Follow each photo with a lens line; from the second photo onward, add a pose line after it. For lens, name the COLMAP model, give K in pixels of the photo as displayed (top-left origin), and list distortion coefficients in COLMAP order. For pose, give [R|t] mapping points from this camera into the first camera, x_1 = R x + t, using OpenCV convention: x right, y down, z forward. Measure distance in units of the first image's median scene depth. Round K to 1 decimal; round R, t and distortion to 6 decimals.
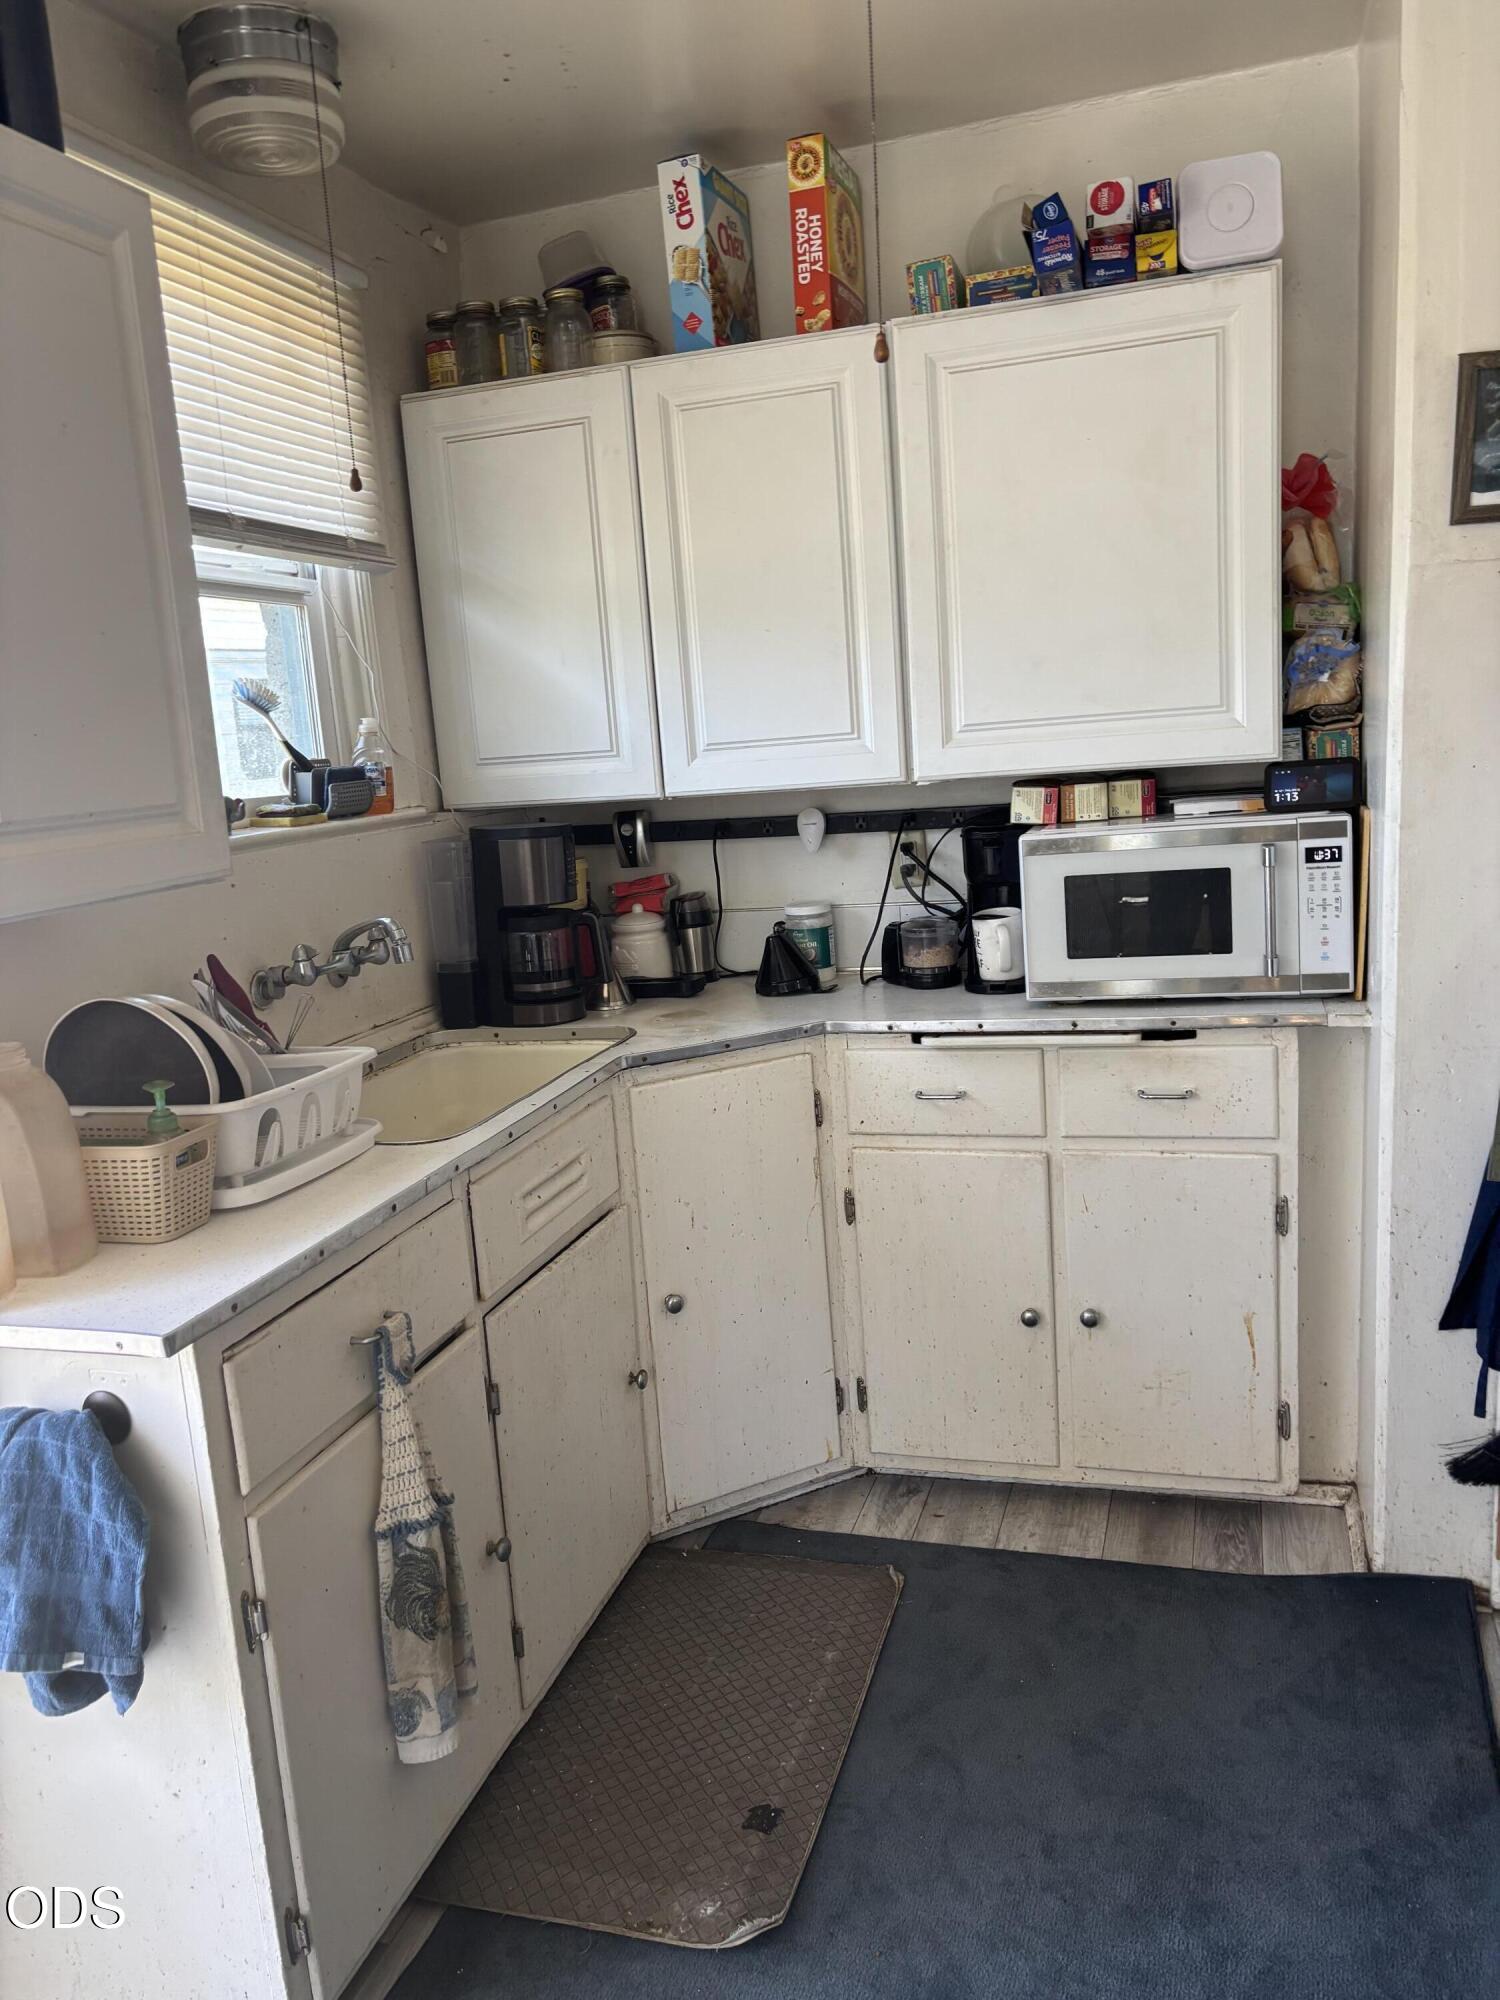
lens RADIAL K [[1511.6, 0, 738.1], [0, 1511.6, 996.6], [0, 0, 1]] dist [0.041343, -0.048359]
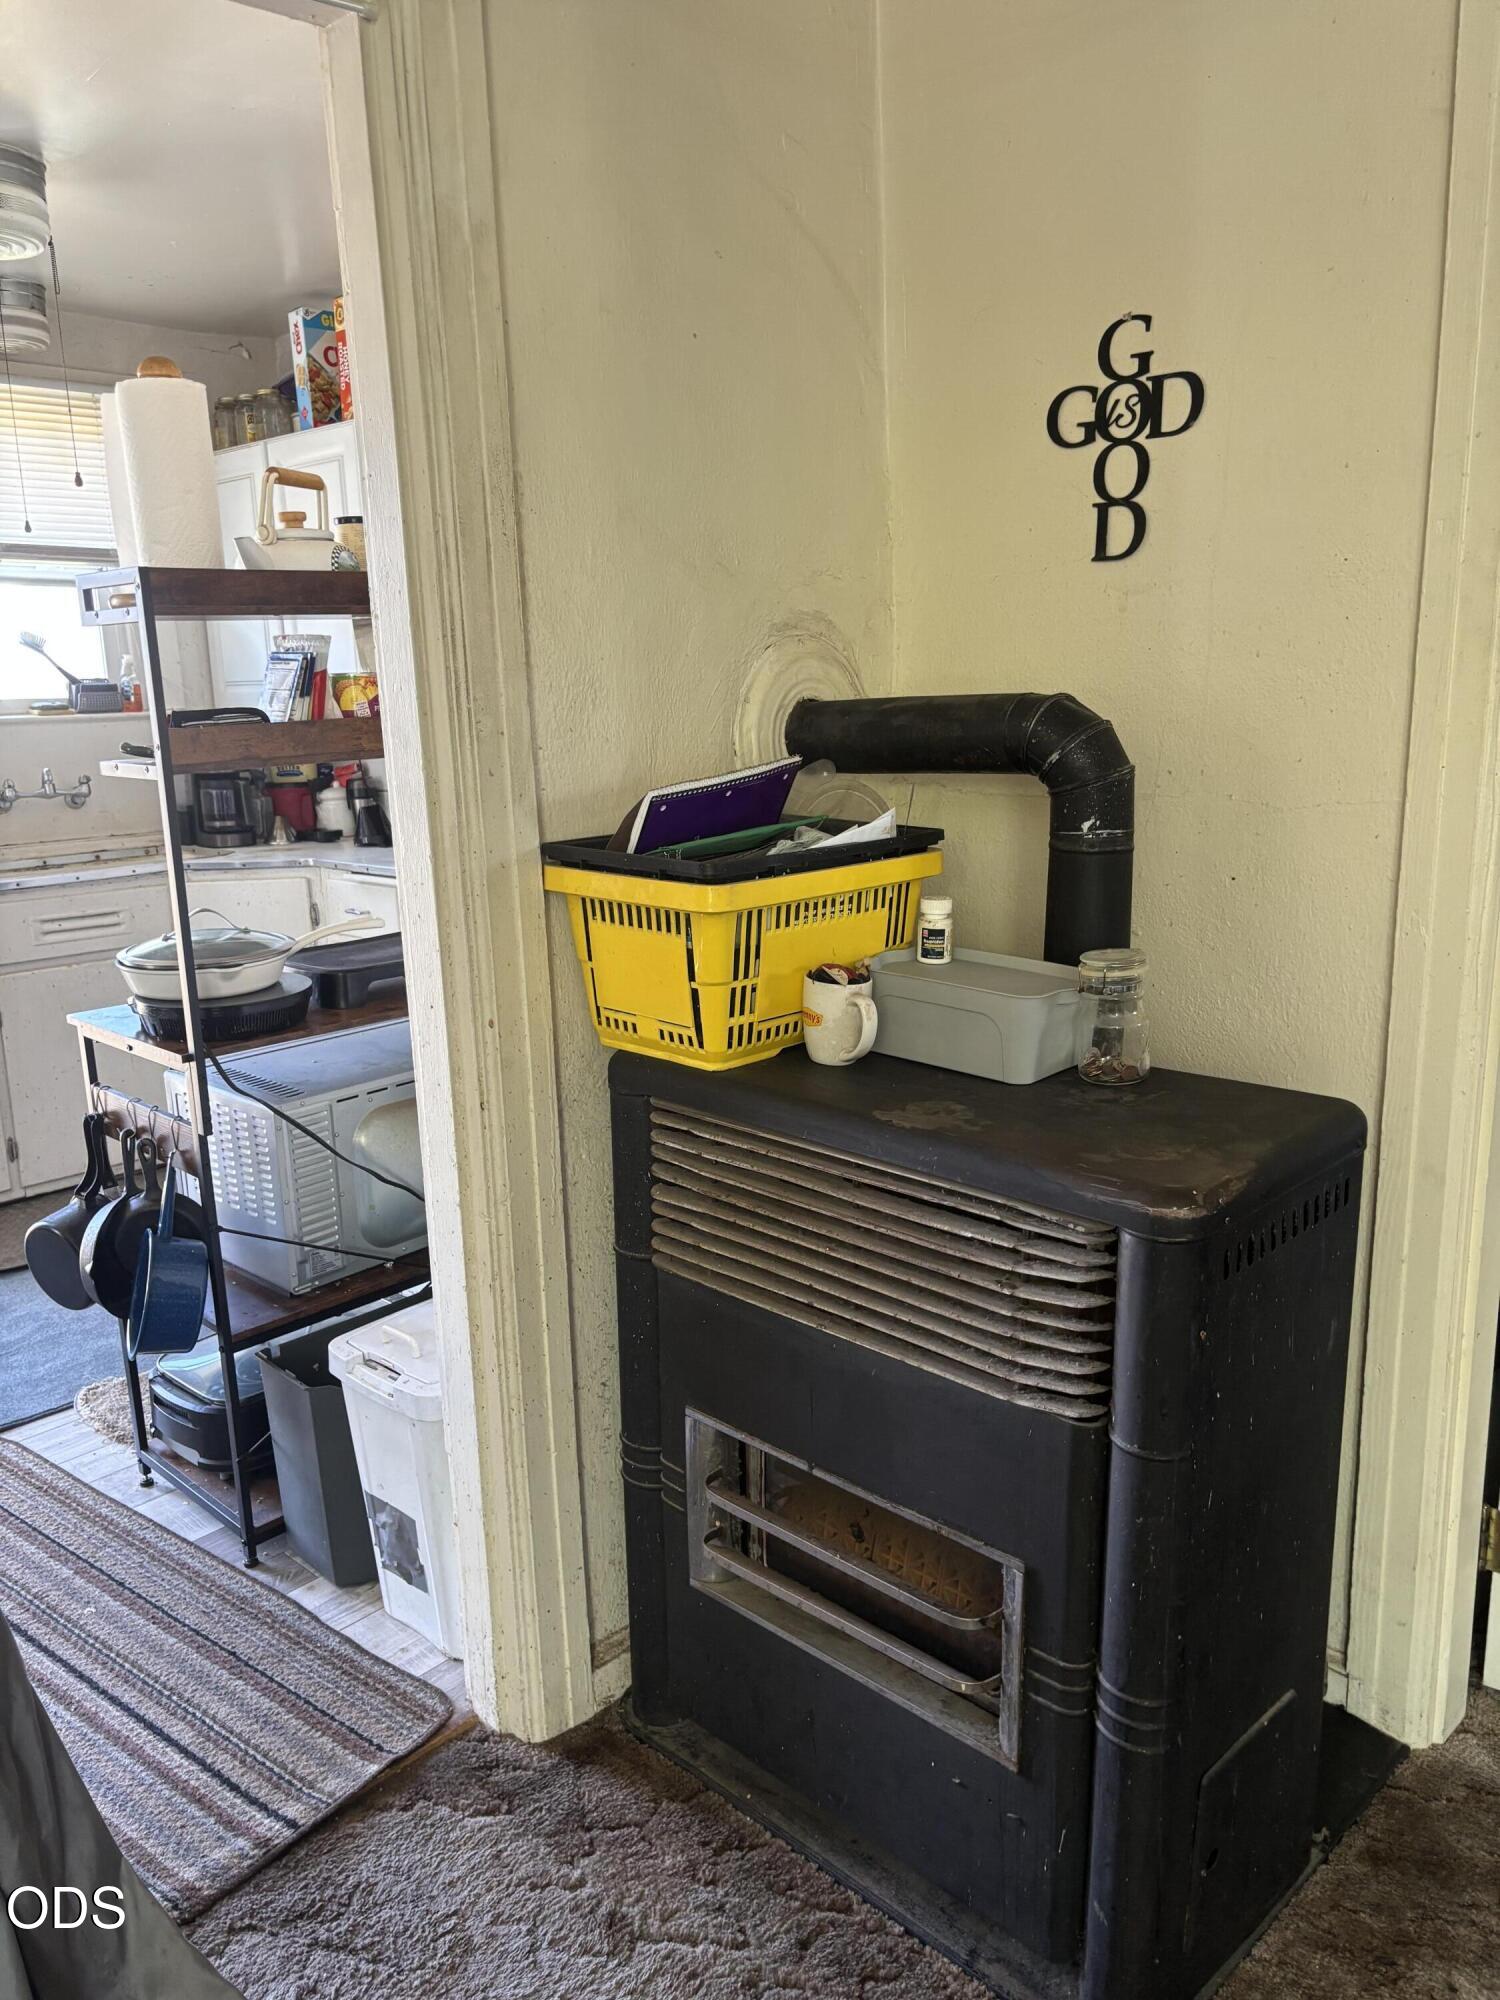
lens RADIAL K [[1511.6, 0, 751.2], [0, 1511.6, 1004.2], [0, 0, 1]] dist [0.041343, -0.048359]
pose [[0.890543, 0.145100, -0.431137, 1.345095], [-0.113613, 0.988674, 0.098064, -0.047399], [0.440483, -0.038348, 0.896942, -0.284595]]
